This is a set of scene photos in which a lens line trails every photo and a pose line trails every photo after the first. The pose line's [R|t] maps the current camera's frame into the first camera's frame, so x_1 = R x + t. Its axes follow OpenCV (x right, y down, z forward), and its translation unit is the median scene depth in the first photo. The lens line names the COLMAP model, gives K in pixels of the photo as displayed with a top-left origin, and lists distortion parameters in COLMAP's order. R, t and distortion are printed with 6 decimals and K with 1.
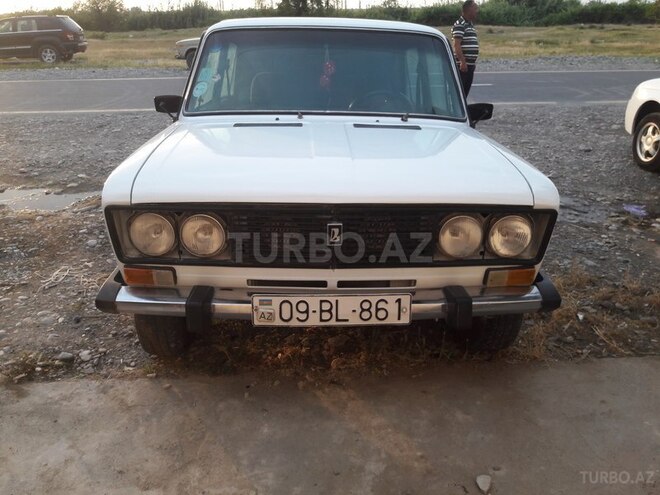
lens RADIAL K [[553.7, 0, 328.8], [0, 553.7, 245.2], [0, 0, 1]] dist [-0.003718, -0.012952]
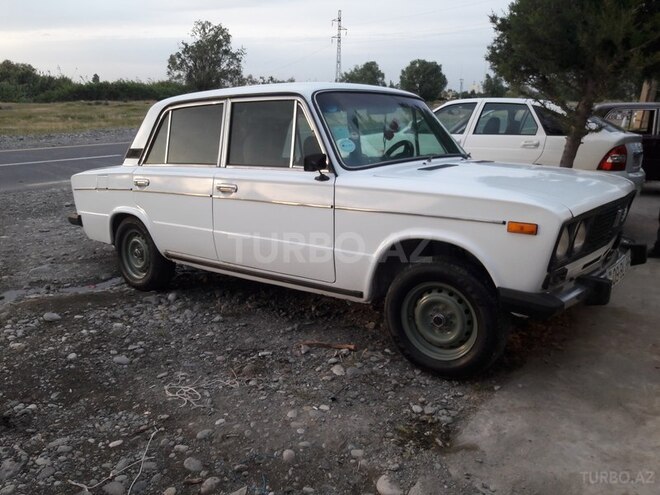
lens RADIAL K [[553.7, 0, 328.8], [0, 553.7, 246.1], [0, 0, 1]] dist [-0.003718, -0.012952]
pose [[0.643182, -0.181706, 0.743841, -0.984130], [0.273491, 0.961873, -0.001515, -0.096163], [-0.715206, 0.204408, 0.668355, 0.332782]]
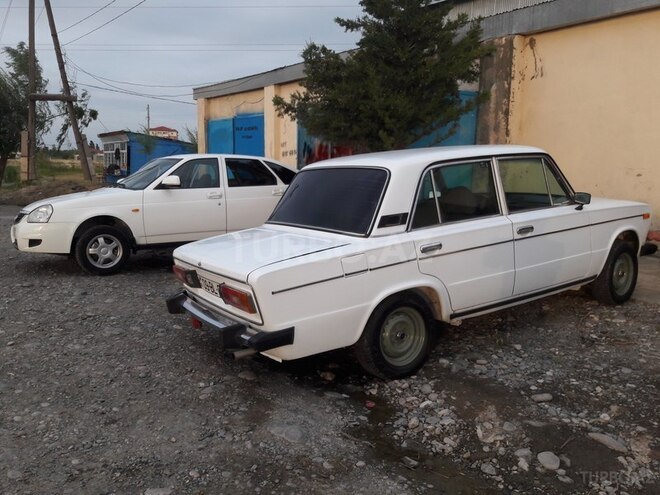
lens RADIAL K [[553.7, 0, 331.5], [0, 553.7, 244.7], [0, 0, 1]] dist [-0.003718, -0.012952]
pose [[-0.517453, -0.122361, 0.846918, -1.235820], [0.324516, 0.887731, 0.326531, -1.125674], [-0.791790, 0.443803, -0.419651, 2.903503]]
